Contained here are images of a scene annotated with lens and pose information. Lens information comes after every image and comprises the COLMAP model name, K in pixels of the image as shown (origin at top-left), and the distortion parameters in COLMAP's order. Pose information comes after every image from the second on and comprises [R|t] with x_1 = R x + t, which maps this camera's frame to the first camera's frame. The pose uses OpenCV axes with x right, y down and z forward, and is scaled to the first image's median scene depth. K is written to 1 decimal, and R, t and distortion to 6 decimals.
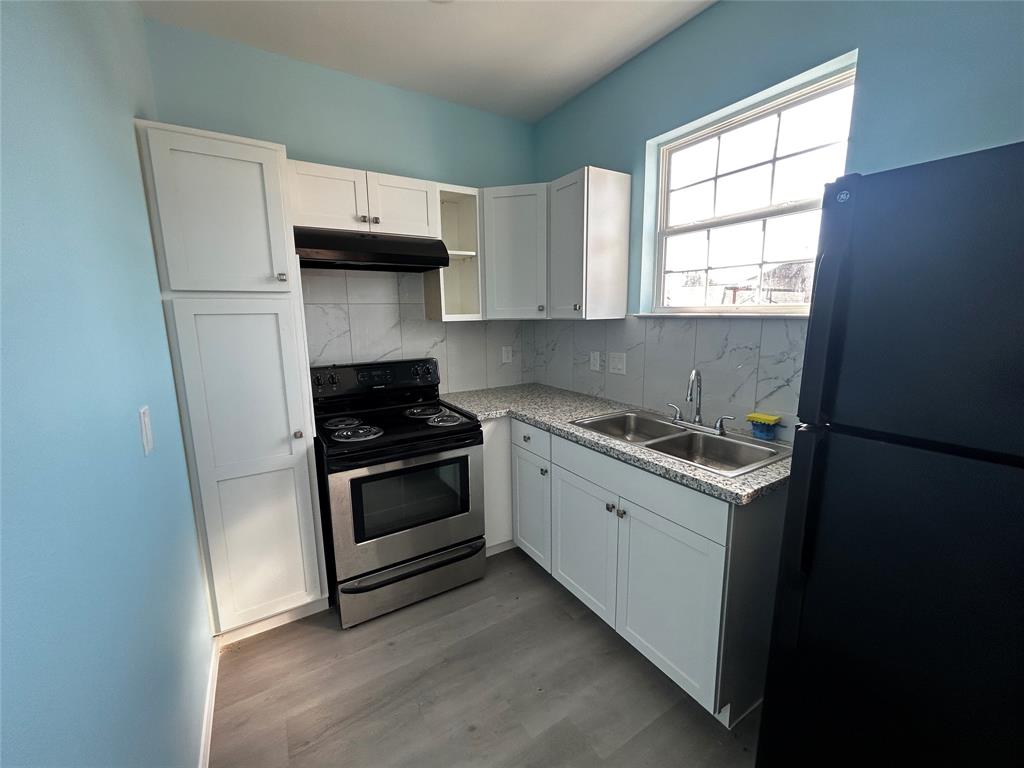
lens RADIAL K [[414.3, 0, 510.4], [0, 414.3, 384.8], [0, 0, 1]] dist [-0.001022, 0.000103]
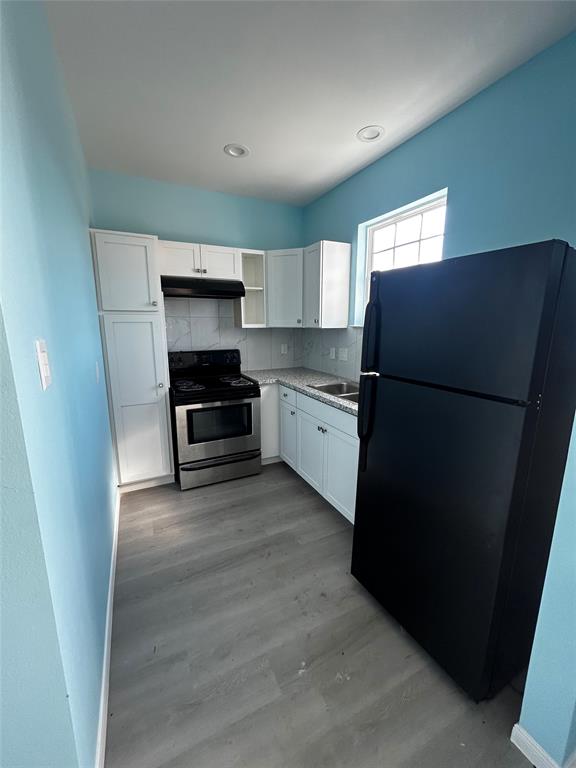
lens RADIAL K [[310.7, 0, 289.4], [0, 310.7, 383.9], [0, 0, 1]] dist [-0.001022, 0.000103]
pose [[0.995885, 0.031887, -0.084826, 0.177870], [-0.030064, 0.999291, 0.022679, 0.054467], [0.085489, -0.020036, 0.996138, -0.336886]]
